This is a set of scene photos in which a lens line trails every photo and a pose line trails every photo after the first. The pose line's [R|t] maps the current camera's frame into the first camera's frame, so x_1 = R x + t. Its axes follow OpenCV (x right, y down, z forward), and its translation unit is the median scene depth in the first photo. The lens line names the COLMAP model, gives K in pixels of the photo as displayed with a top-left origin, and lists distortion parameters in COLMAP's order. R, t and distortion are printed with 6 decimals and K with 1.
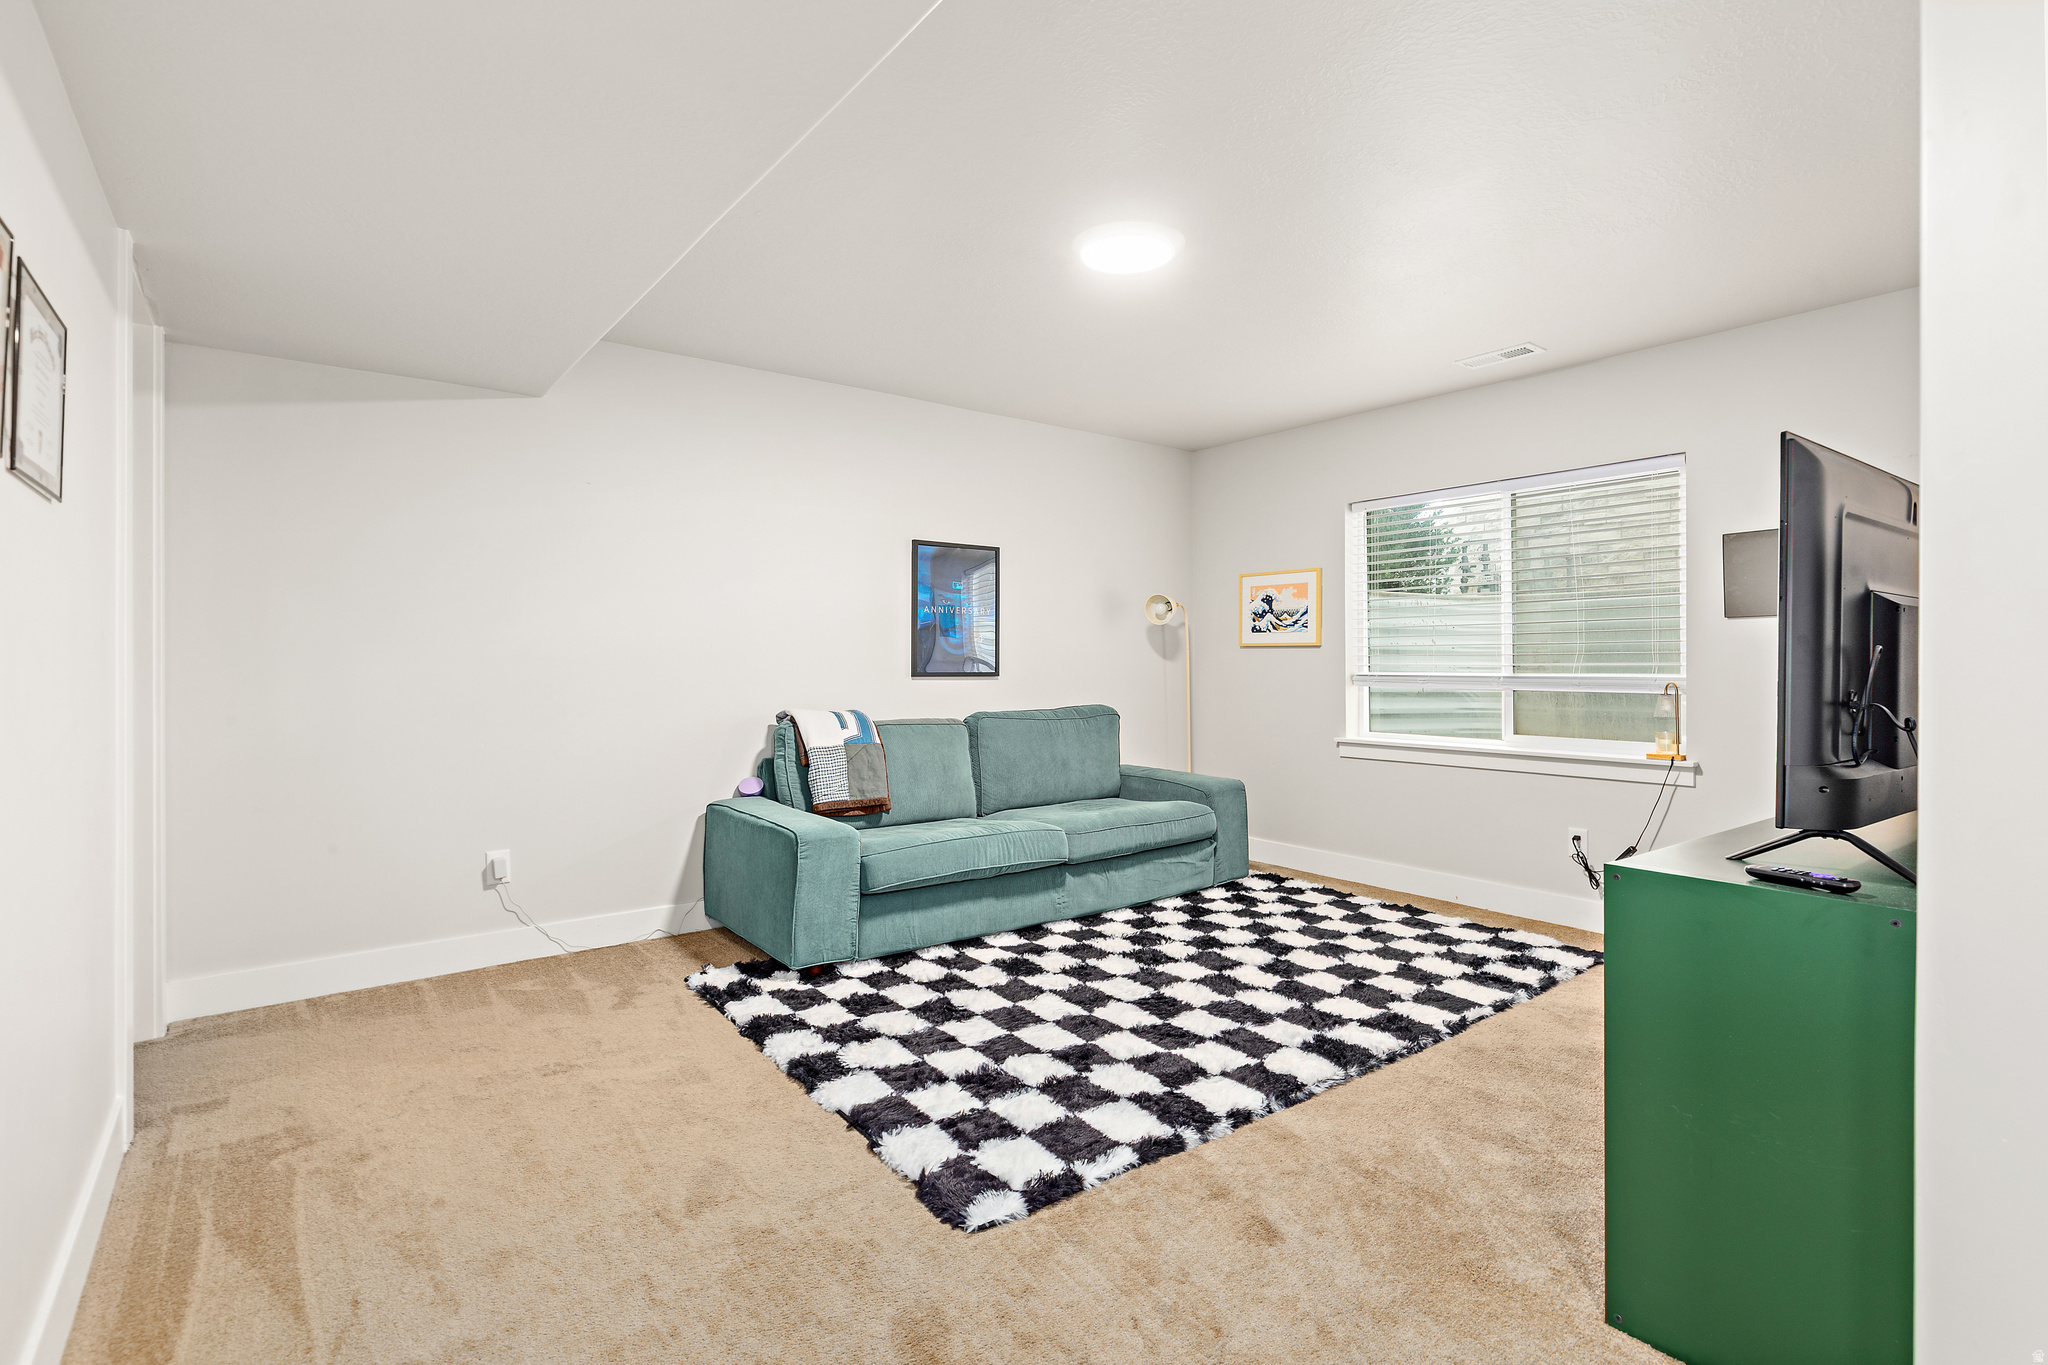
lens RADIAL K [[972.2, 0, 1029.8], [0, 972.2, 671.2], [0, 0, 1]] dist [0.001123, 0.000458]
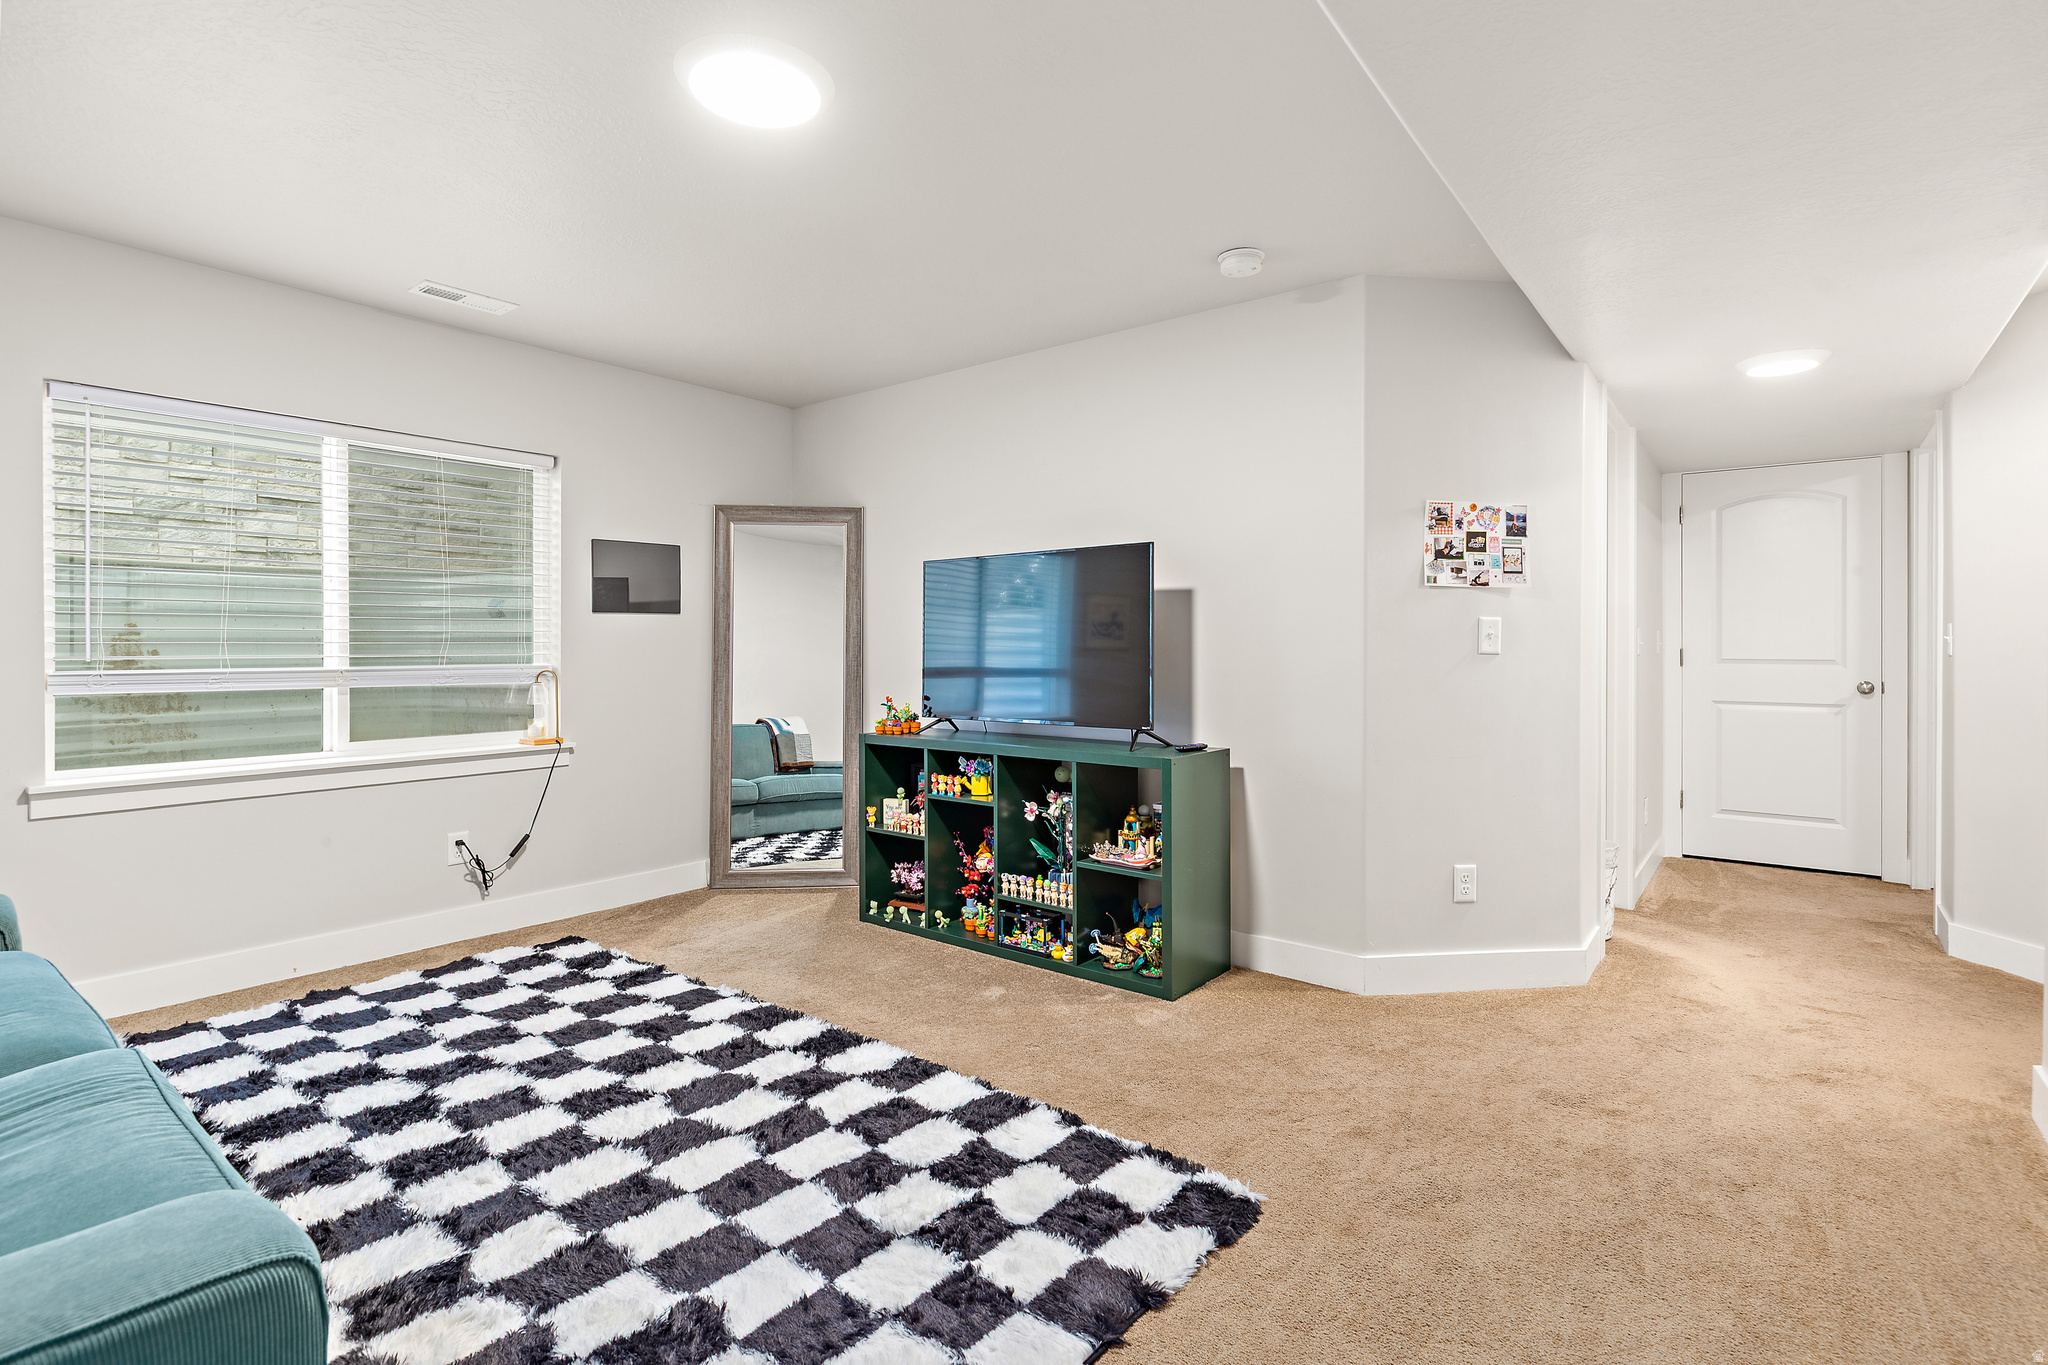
lens RADIAL K [[972.2, 0, 1054.8], [0, 972.2, 652.3], [0, 0, 1]] dist [0.001123, 0.000458]
pose [[-0.271226, -0.005194, 0.962502, -0.496867], [0.007817, 0.999941, 0.007599, -0.011646], [-0.962484, 0.009585, -0.271169, 0.736800]]
